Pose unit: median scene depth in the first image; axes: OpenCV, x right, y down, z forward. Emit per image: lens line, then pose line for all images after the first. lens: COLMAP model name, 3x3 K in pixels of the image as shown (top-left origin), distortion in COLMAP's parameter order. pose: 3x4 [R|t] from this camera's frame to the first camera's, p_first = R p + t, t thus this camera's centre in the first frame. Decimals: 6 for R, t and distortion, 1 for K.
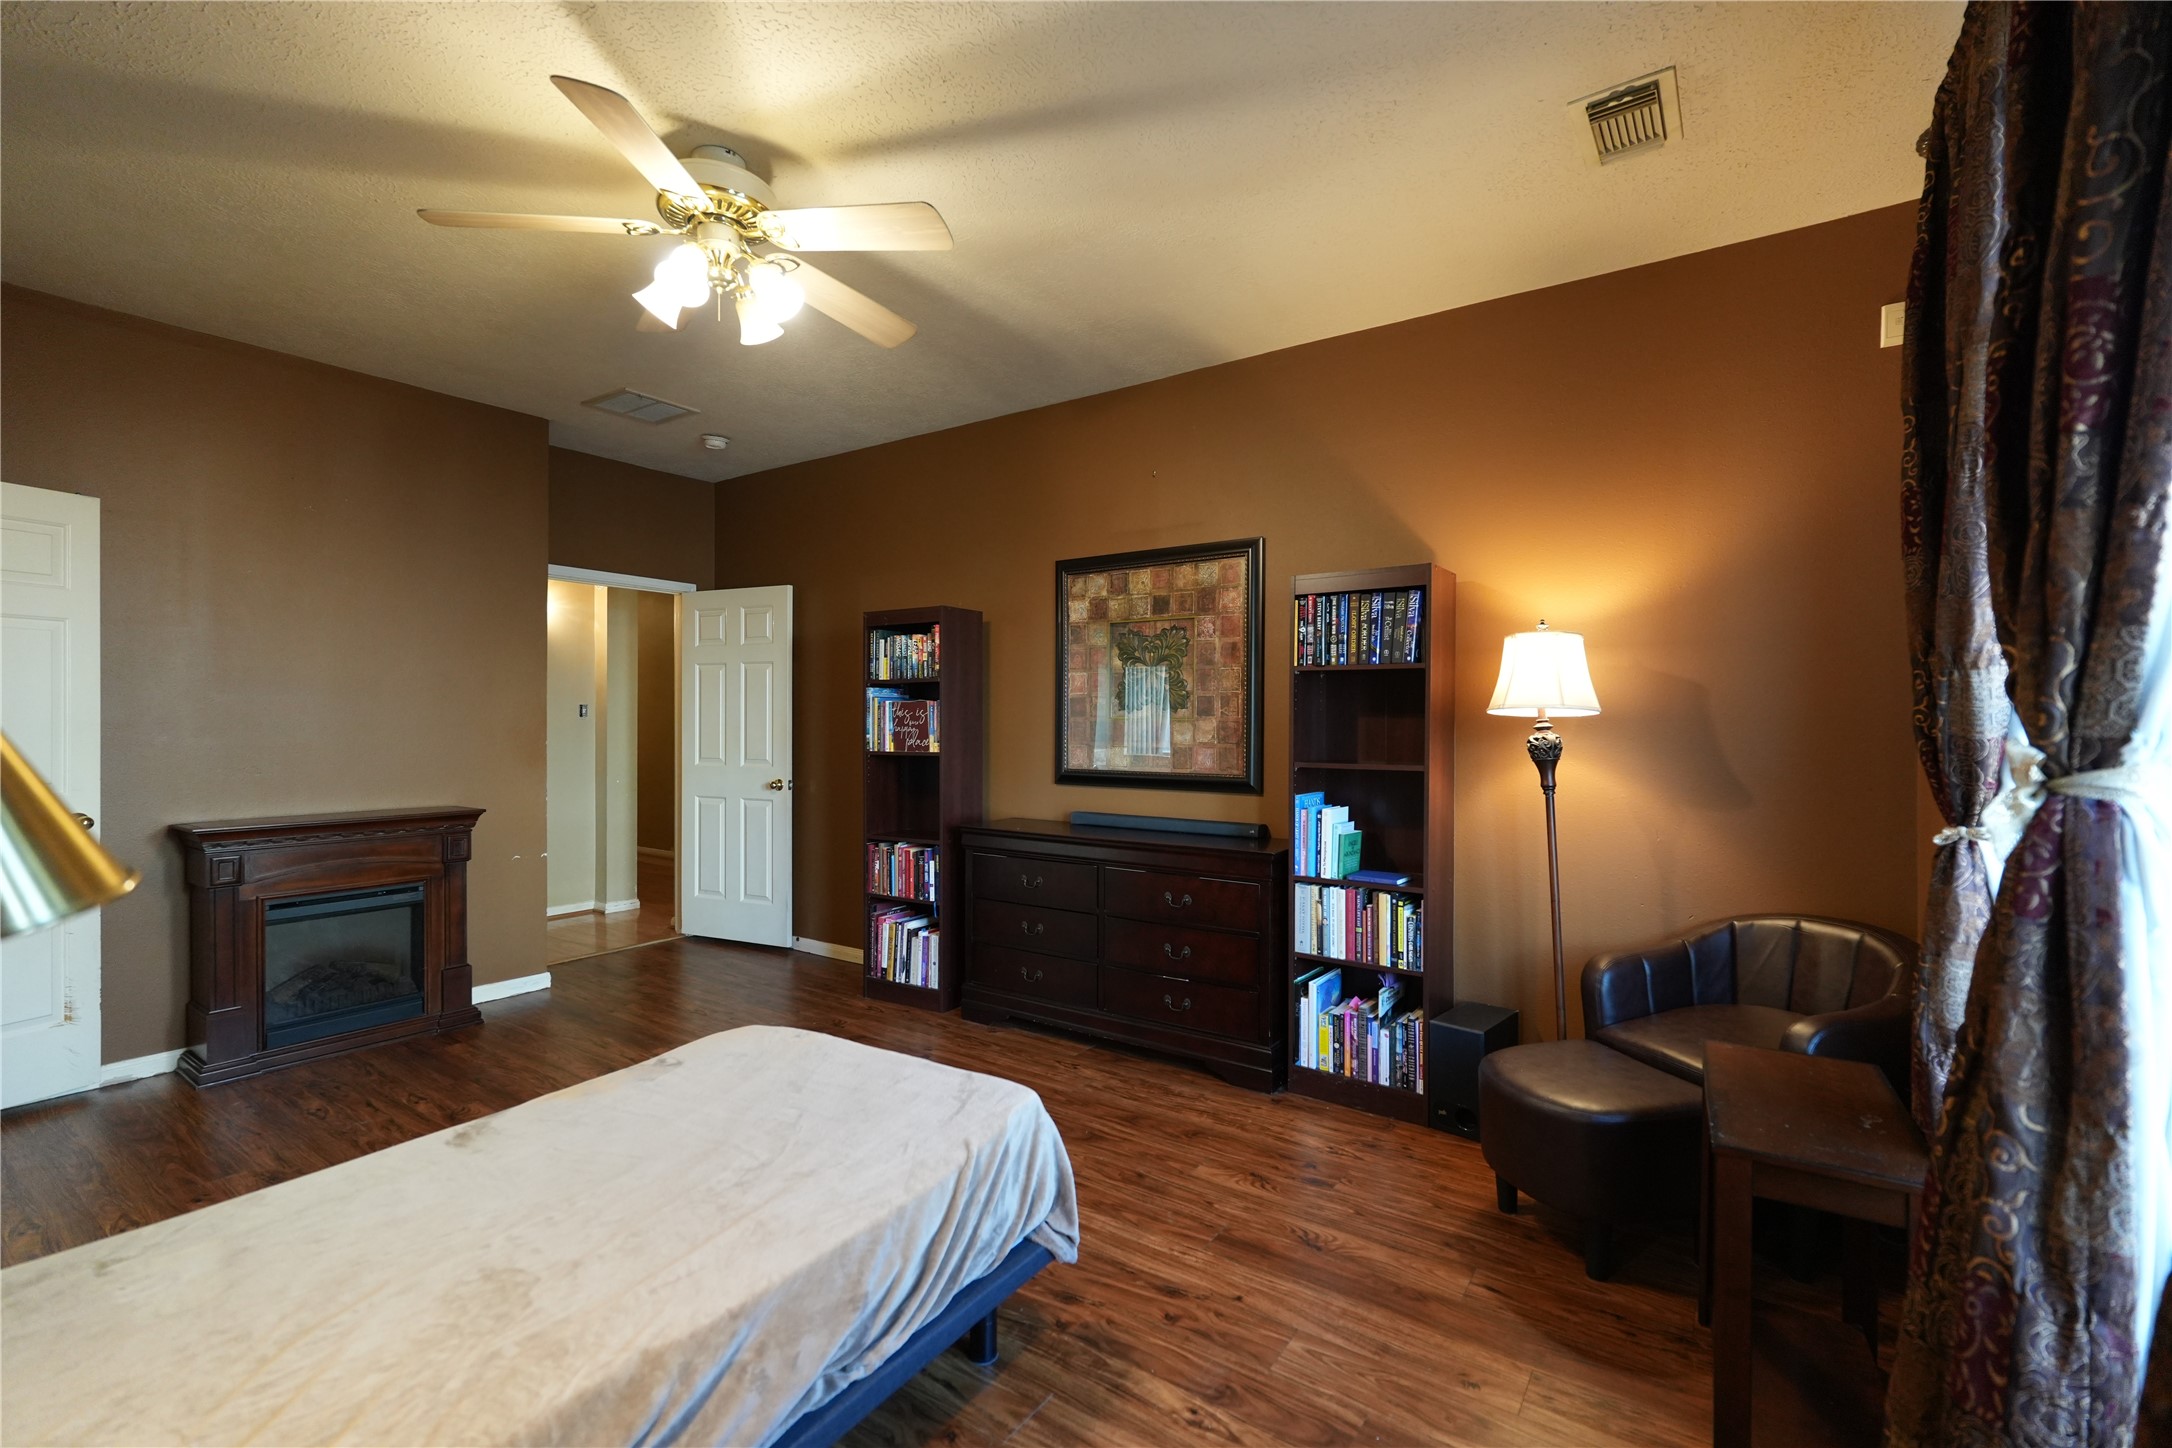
lens RADIAL K [[946.3, 0, 1086.2], [0, 946.3, 719.2], [0, 0, 1]] dist [0.002107, -0.000234]
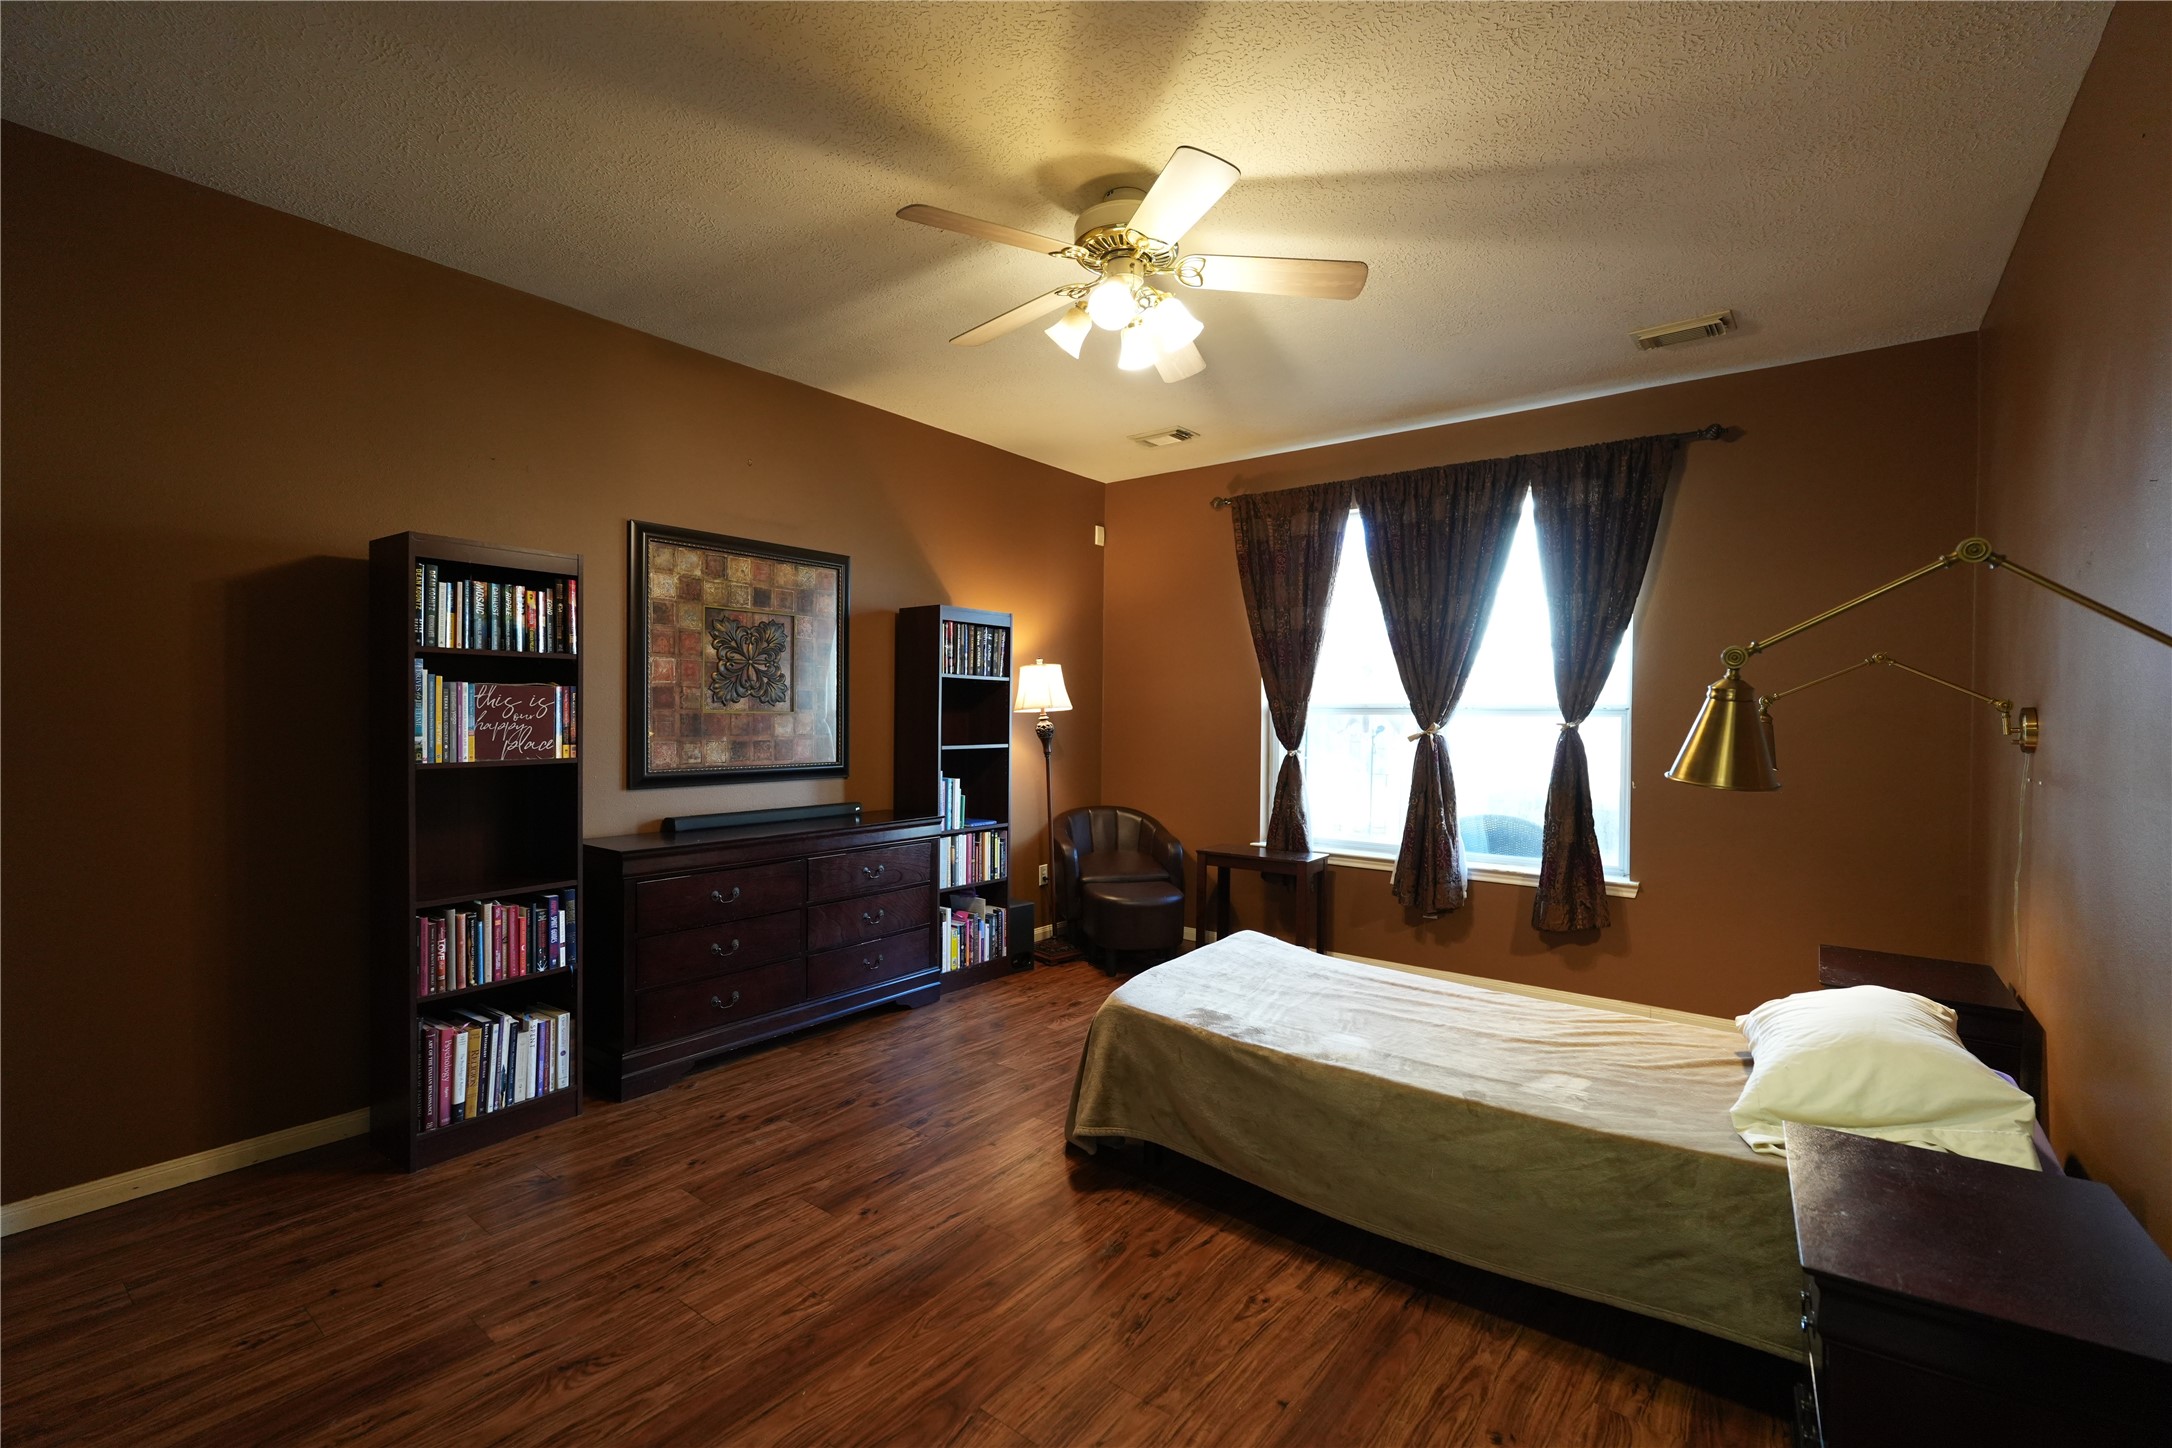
lens RADIAL K [[946.3, 0, 1087.9], [0, 946.3, 722.7], [0, 0, 1]] dist [0.002107, -0.000234]
pose [[0.051419, -0.012607, 0.998598, -0.920343], [-0.011232, 0.999850, 0.013201, -0.006289], [-0.998614, -0.011895, 0.051270, 0.615196]]
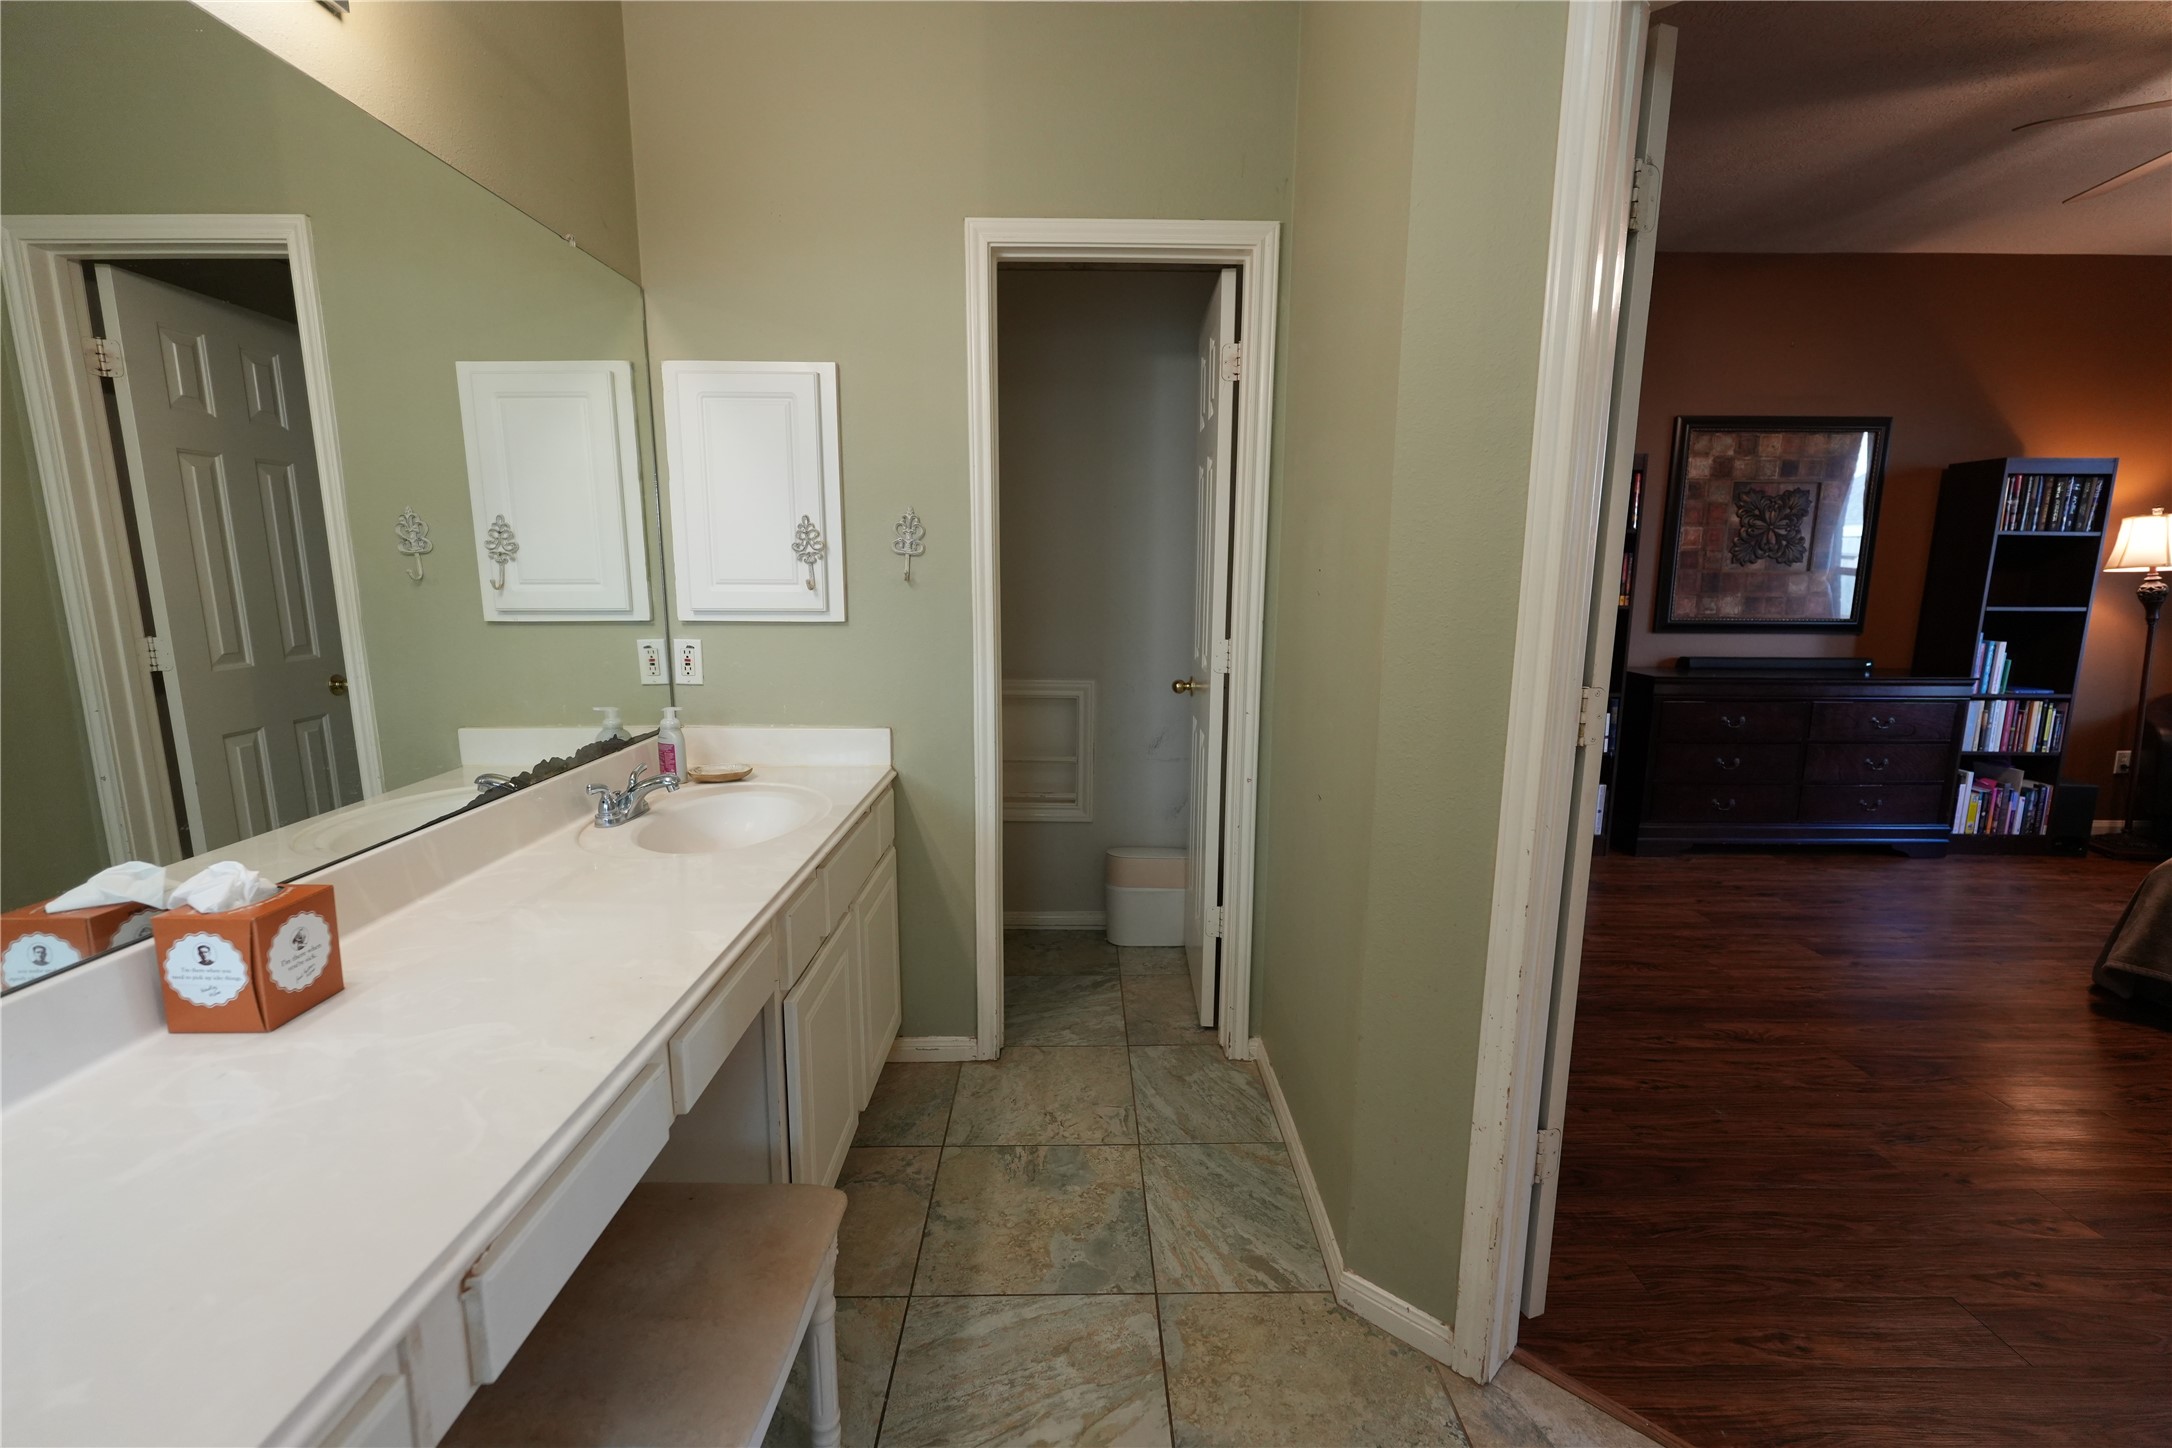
lens RADIAL K [[946.3, 0, 1083.8], [0, 946.3, 722.4], [0, 0, 1]] dist [0.002107, -0.000234]
pose [[0.817392, -0.093297, 0.568477, -1.295498], [-0.005007, 0.985611, 0.168955, -0.010125], [-0.576060, -0.140949, 0.805163, 0.545951]]
